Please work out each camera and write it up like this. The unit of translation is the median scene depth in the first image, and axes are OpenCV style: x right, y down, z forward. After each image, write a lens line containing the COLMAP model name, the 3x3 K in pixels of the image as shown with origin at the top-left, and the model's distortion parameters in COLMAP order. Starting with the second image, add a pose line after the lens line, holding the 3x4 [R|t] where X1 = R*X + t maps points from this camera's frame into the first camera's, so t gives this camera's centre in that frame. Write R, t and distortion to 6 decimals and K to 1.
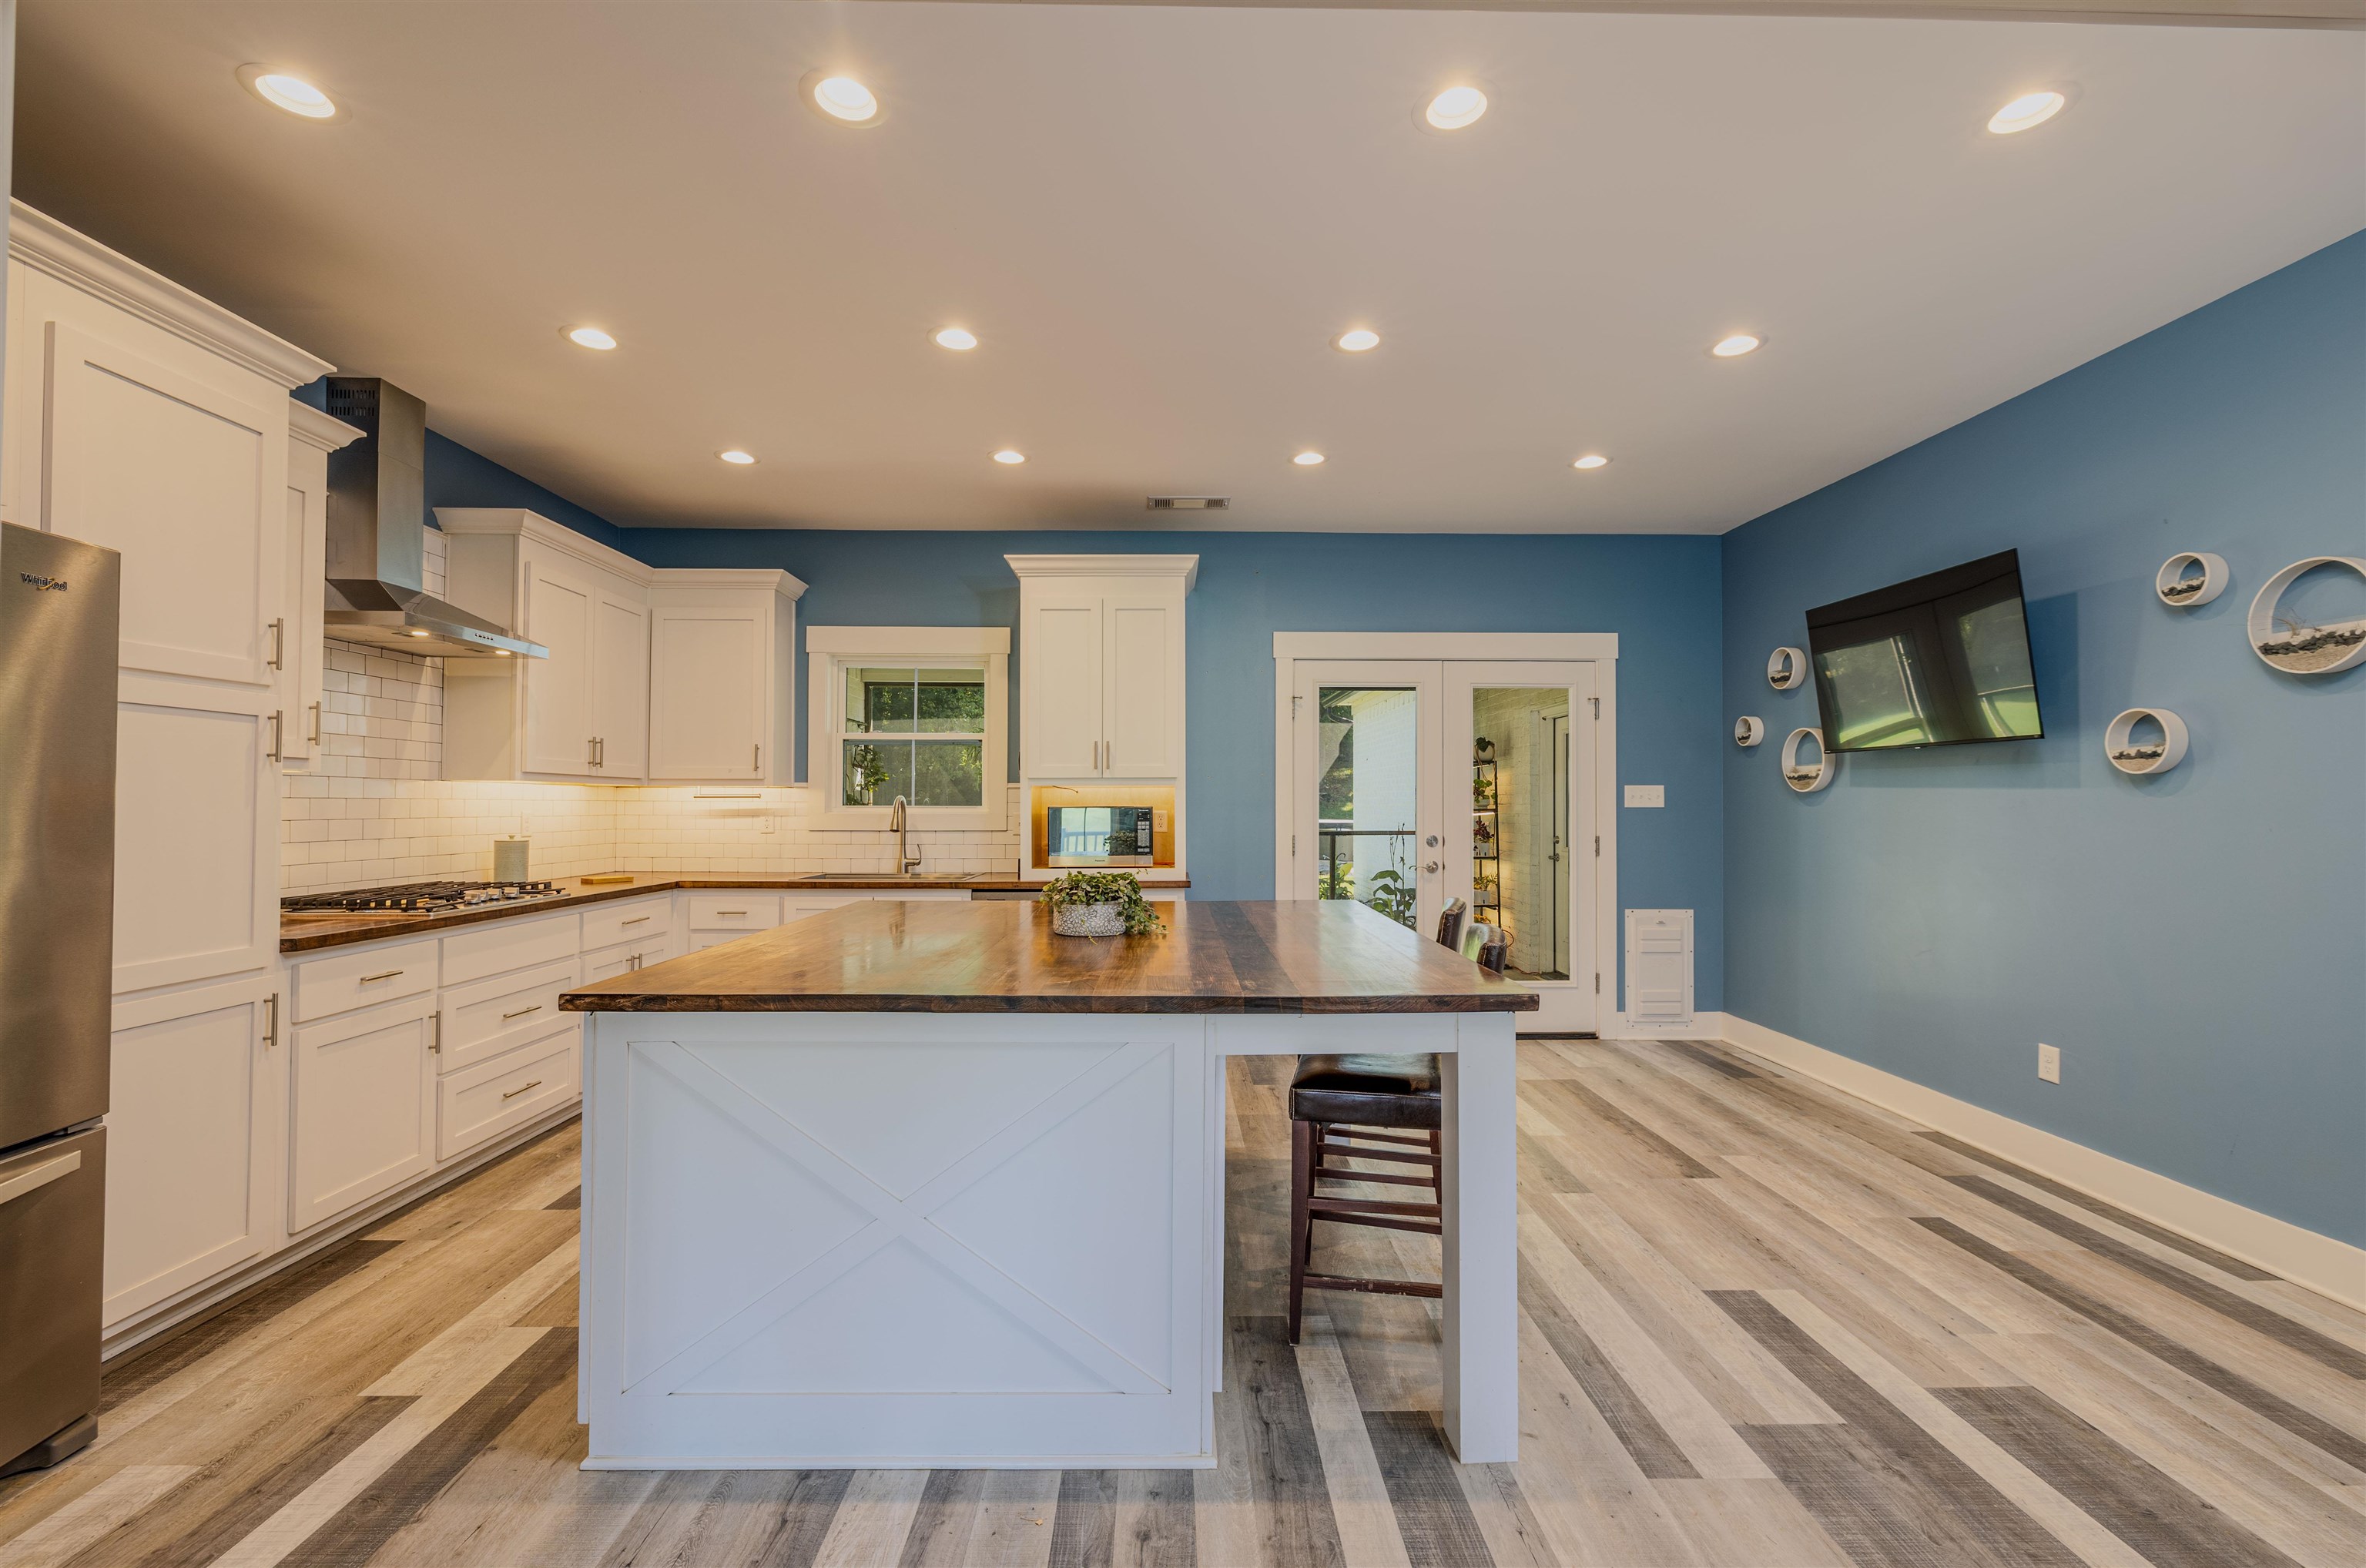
lens RADIAL K [[993.9, 0, 1176.0], [0, 993.9, 790.7], [0, 0, 1]] dist [-0.000510, -0.001113]
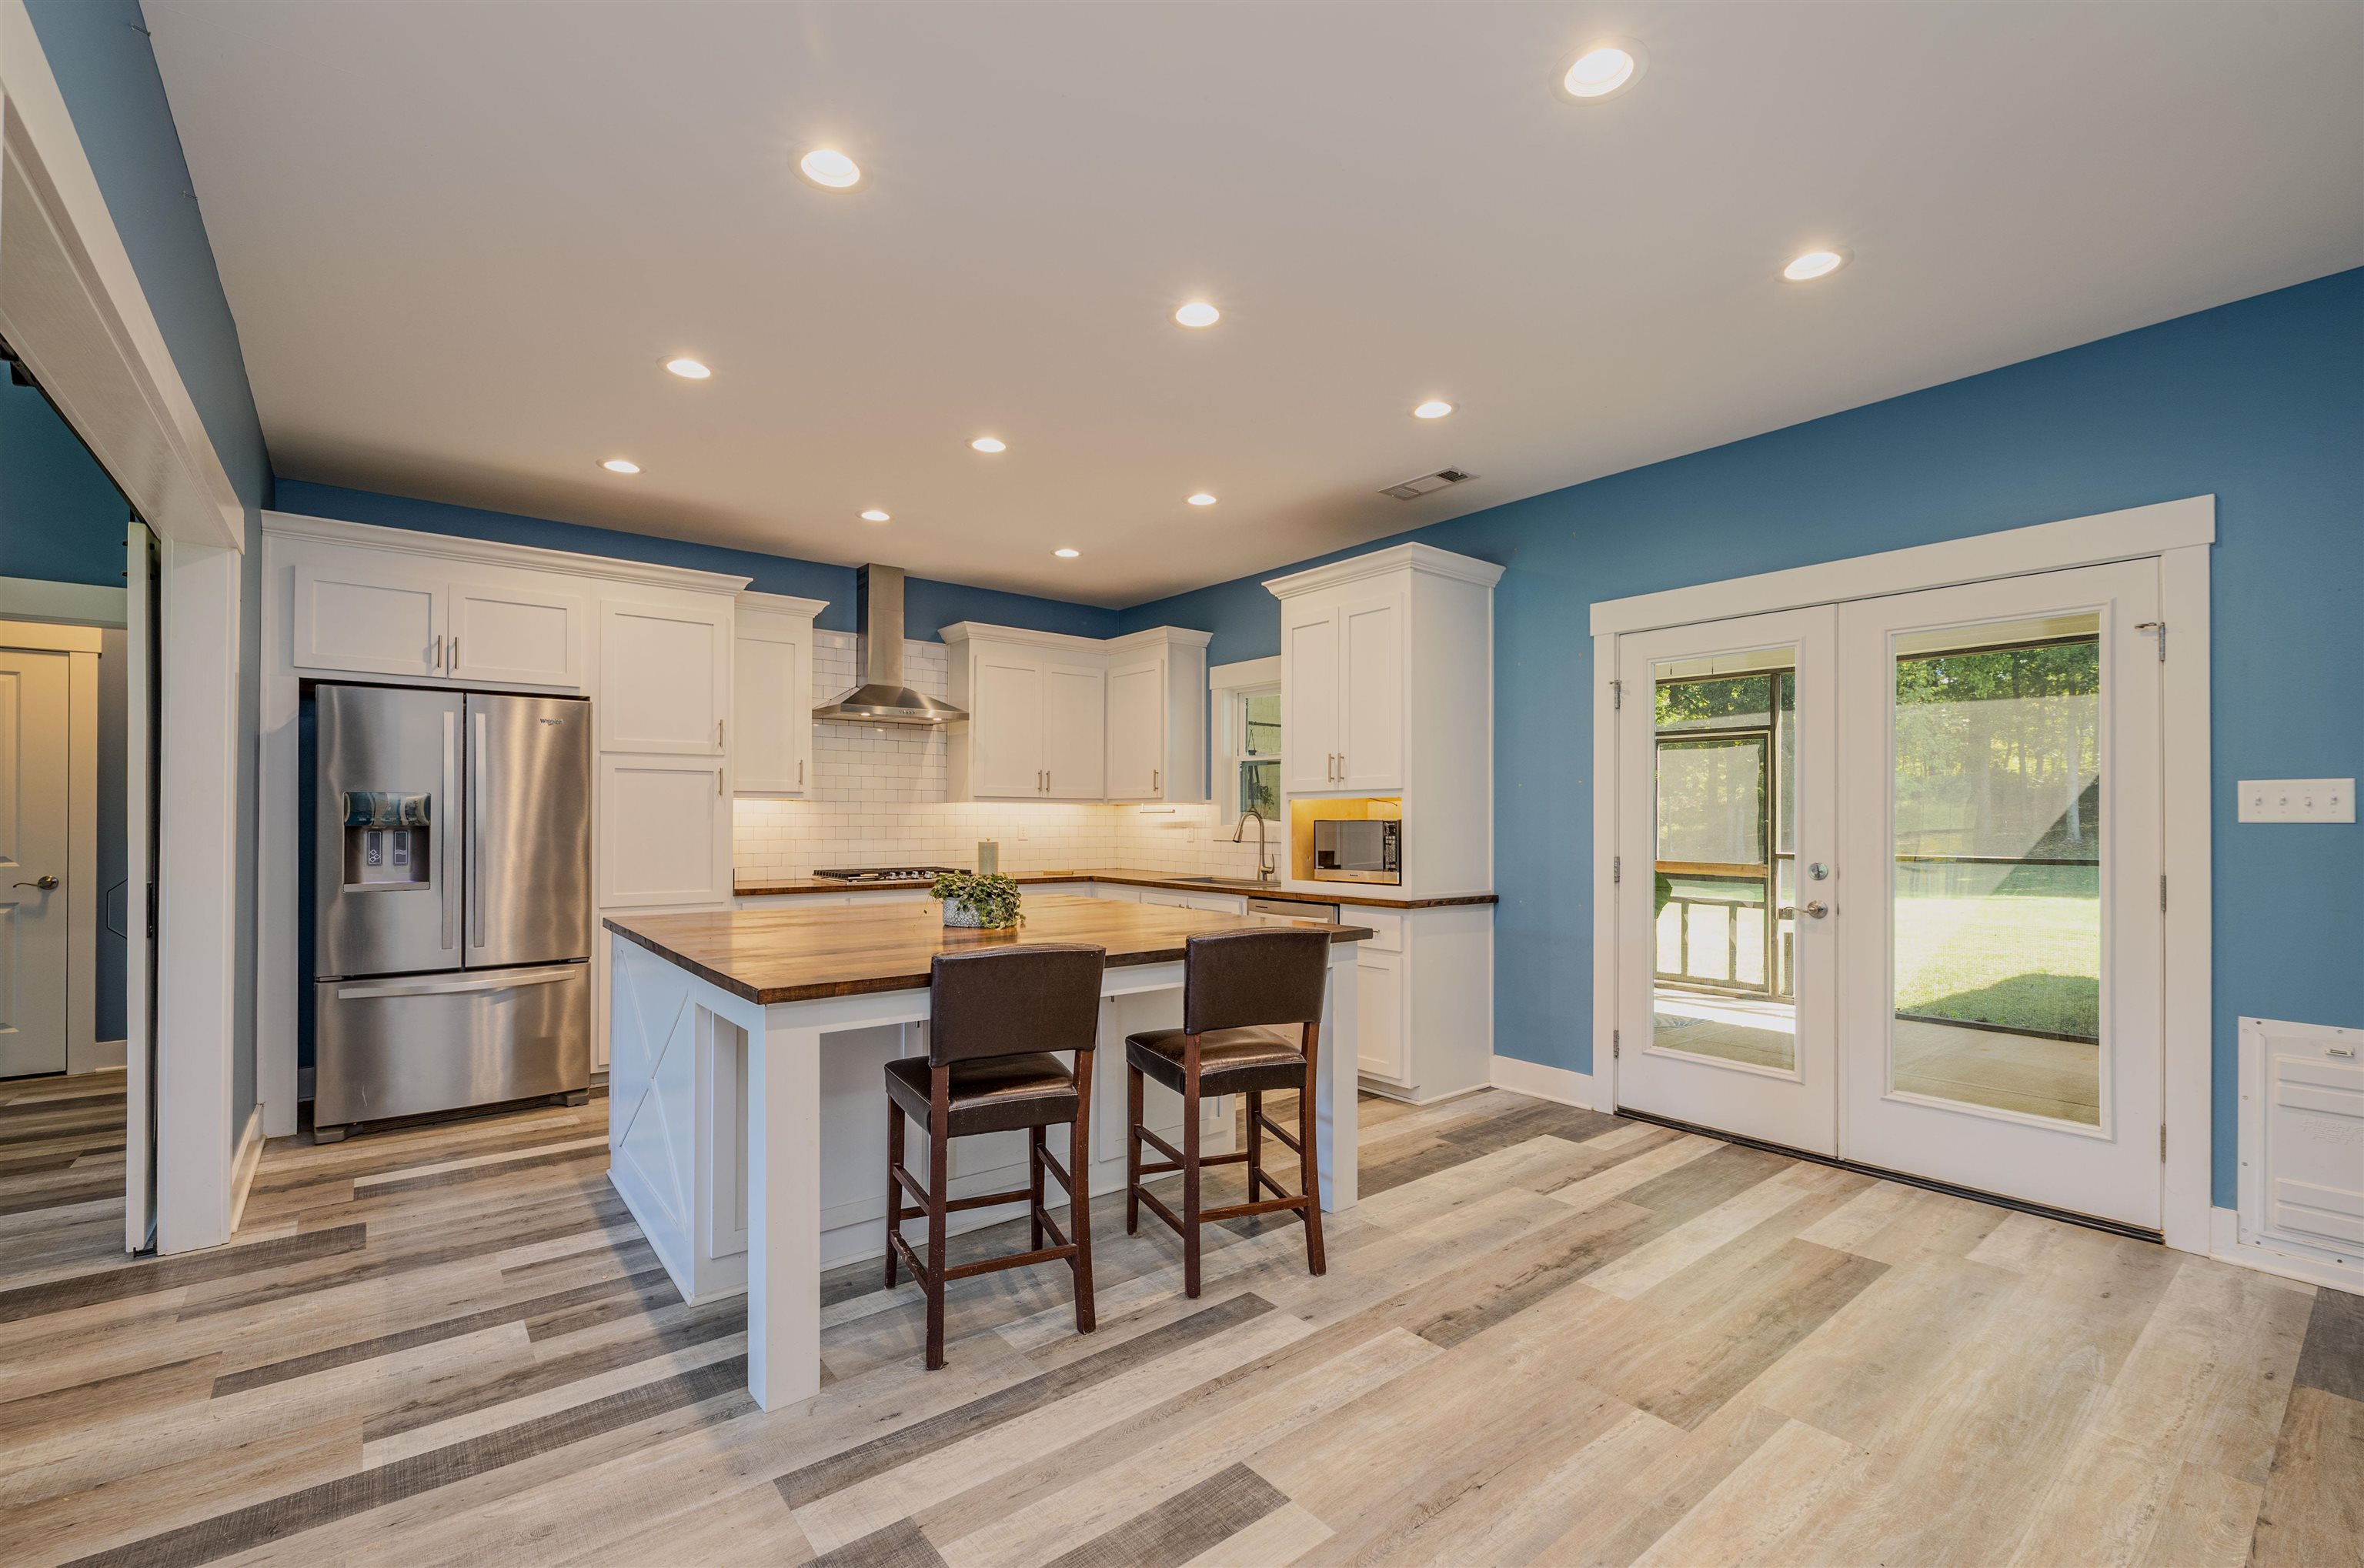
lens RADIAL K [[993.0, 0, 1187.3], [0, 993.0, 805.7], [0, 0, 1]] dist [-0.000510, -0.001113]
pose [[0.614820, -0.012355, -0.788571, 0.759803], [0.009793, 0.999920, -0.008031, 0.010808], [0.788607, -0.002785, 0.614892, 0.353597]]
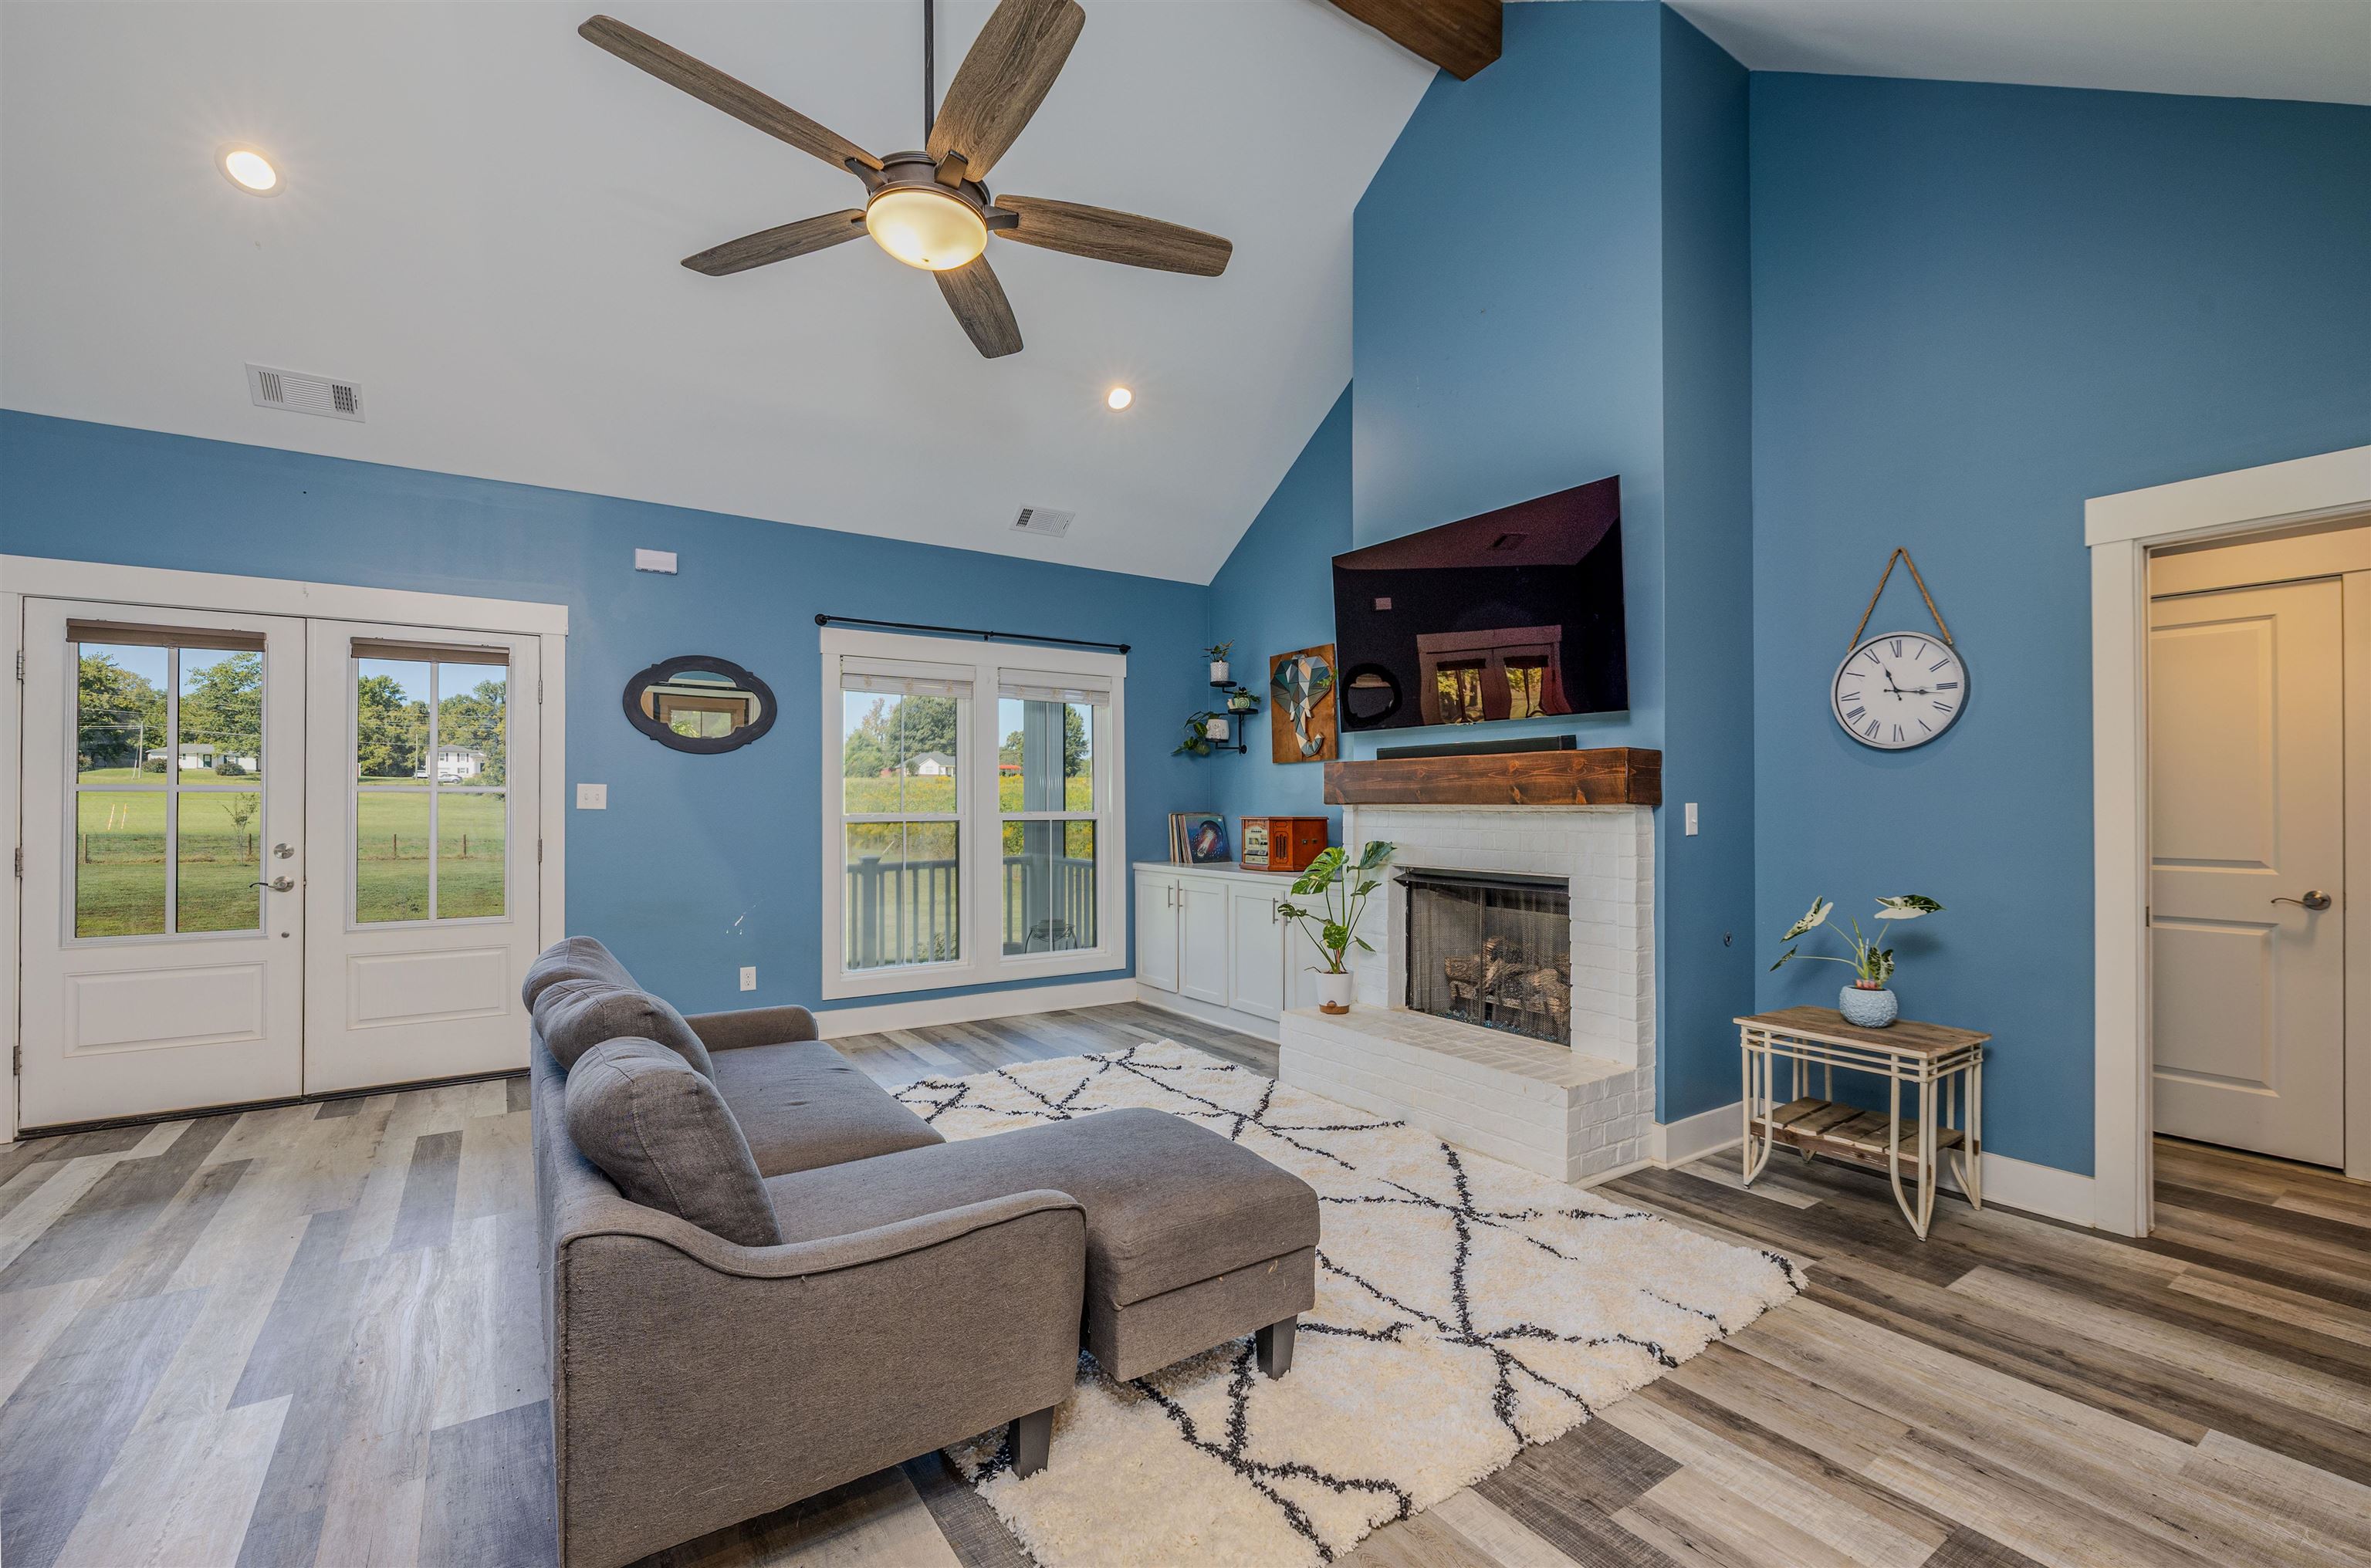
lens RADIAL K [[1034.1, 0, 1168.7], [0, 1034.1, 792.6], [0, 0, 1]] dist [0.008059, -0.000511]
pose [[-0.843218, -0.006295, -0.537535, 0.288166], [0.005005, 0.999796, -0.019559, -0.001454], [0.537549, -0.019183, -0.843014, 0.230188]]
